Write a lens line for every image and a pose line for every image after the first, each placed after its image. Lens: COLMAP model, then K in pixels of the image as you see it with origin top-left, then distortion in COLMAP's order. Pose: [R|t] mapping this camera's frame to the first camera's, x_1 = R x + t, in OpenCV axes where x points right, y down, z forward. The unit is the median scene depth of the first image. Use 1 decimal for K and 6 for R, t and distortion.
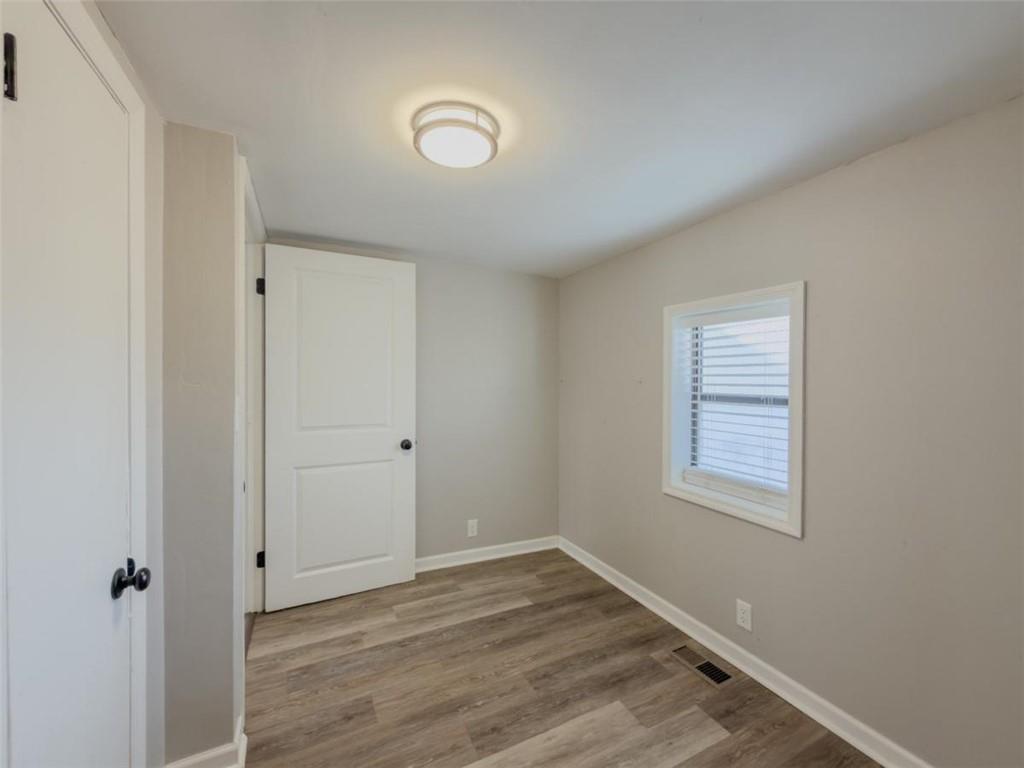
lens RADIAL K [[415.9, 0, 513.9], [0, 415.9, 381.2], [0, 0, 1]] dist [0.000768, -0.000611]
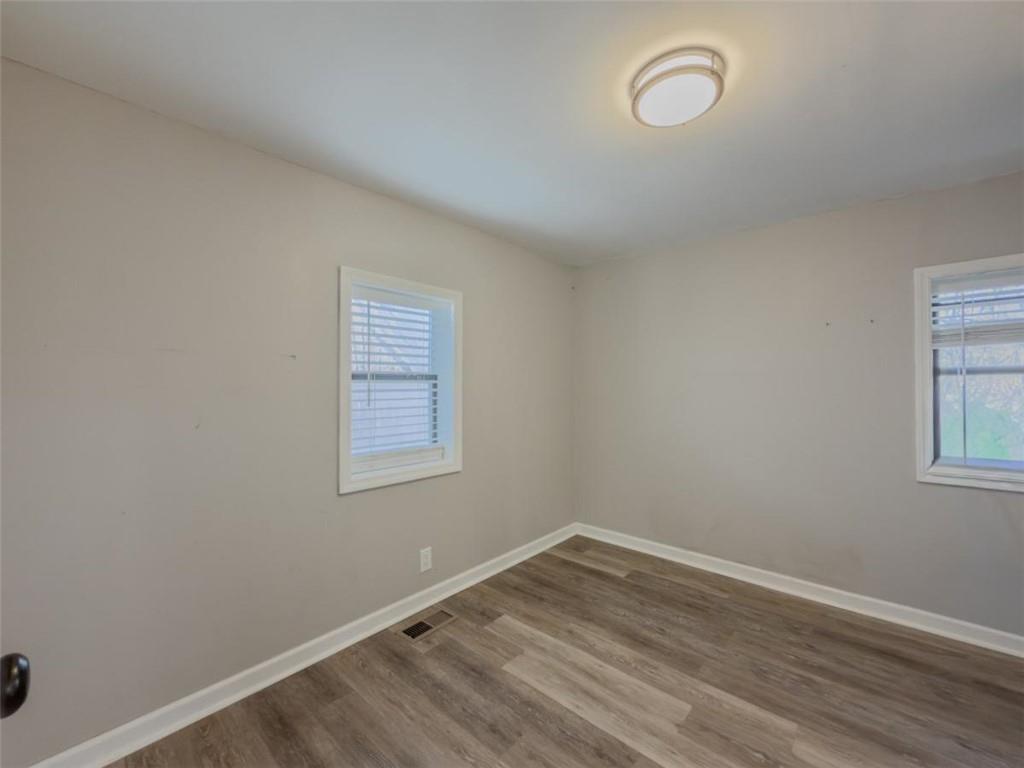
lens RADIAL K [[415.9, 0, 514.7], [0, 415.9, 381.4], [0, 0, 1]] dist [0.000768, -0.000611]
pose [[-0.369240, -0.001753, 0.929333, -0.634429], [0.007569, 0.999959, 0.004894, 0.056308], [-0.929303, 0.008841, -0.369211, 1.208565]]
